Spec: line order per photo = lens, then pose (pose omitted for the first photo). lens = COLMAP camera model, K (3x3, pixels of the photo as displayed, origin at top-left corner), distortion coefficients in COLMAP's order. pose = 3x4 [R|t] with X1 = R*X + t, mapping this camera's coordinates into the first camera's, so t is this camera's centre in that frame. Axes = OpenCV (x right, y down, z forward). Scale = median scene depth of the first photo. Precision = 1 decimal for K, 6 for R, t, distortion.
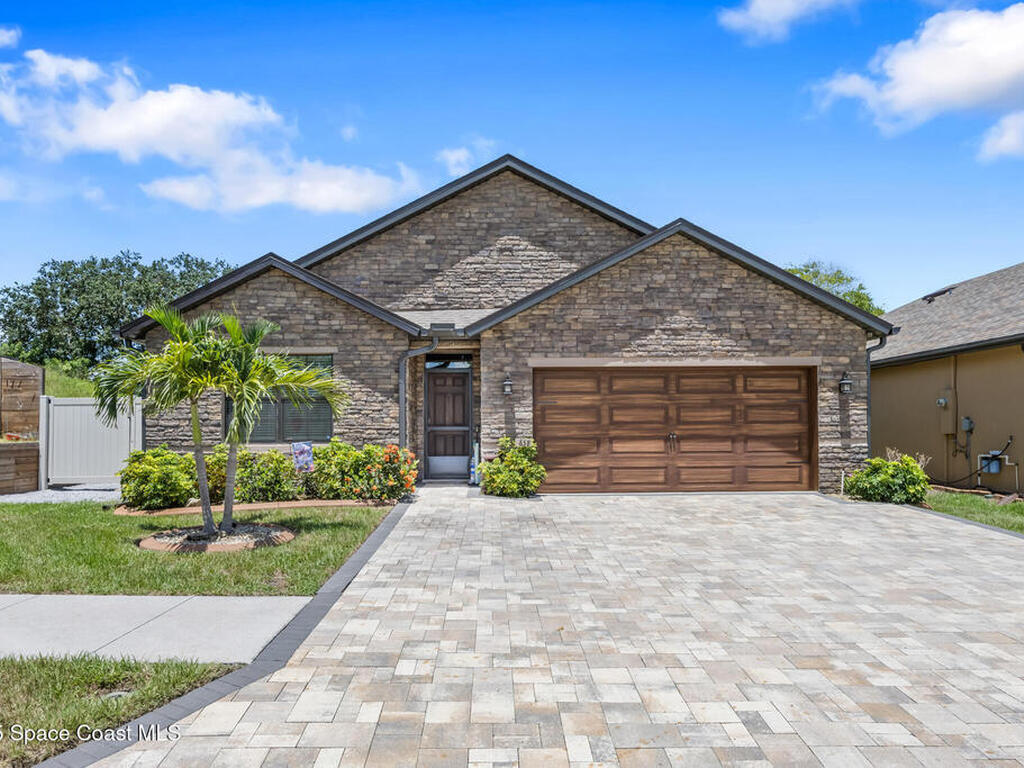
lens RADIAL K [[716.4, 0, 513.3], [0, 716.4, 441.1], [0, 0, 1]] dist [-0.009607, -0.001339]
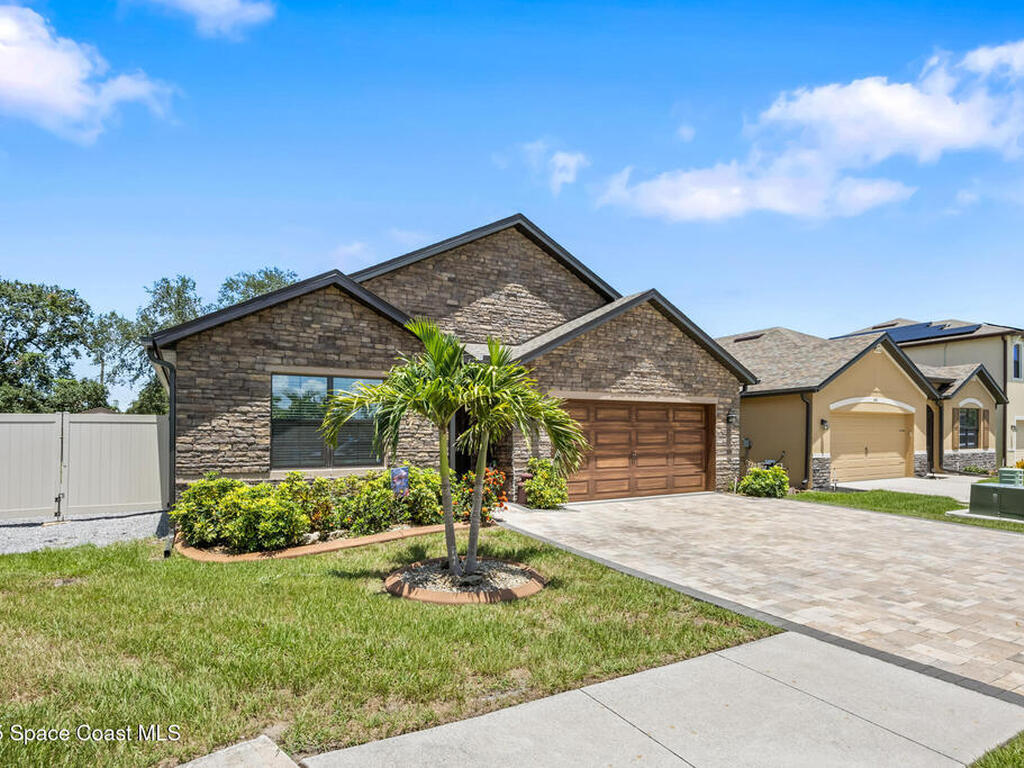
lens RADIAL K [[545.3, 0, 507.1], [0, 545.3, 454.6], [0, 0, 1]] dist [-0.019680, -0.000505]
pose [[0.883845, -0.013540, 0.467583, -0.456098], [0.009004, 0.999888, 0.011933, -0.020975], [-0.467693, -0.006337, 0.883869, 0.235093]]
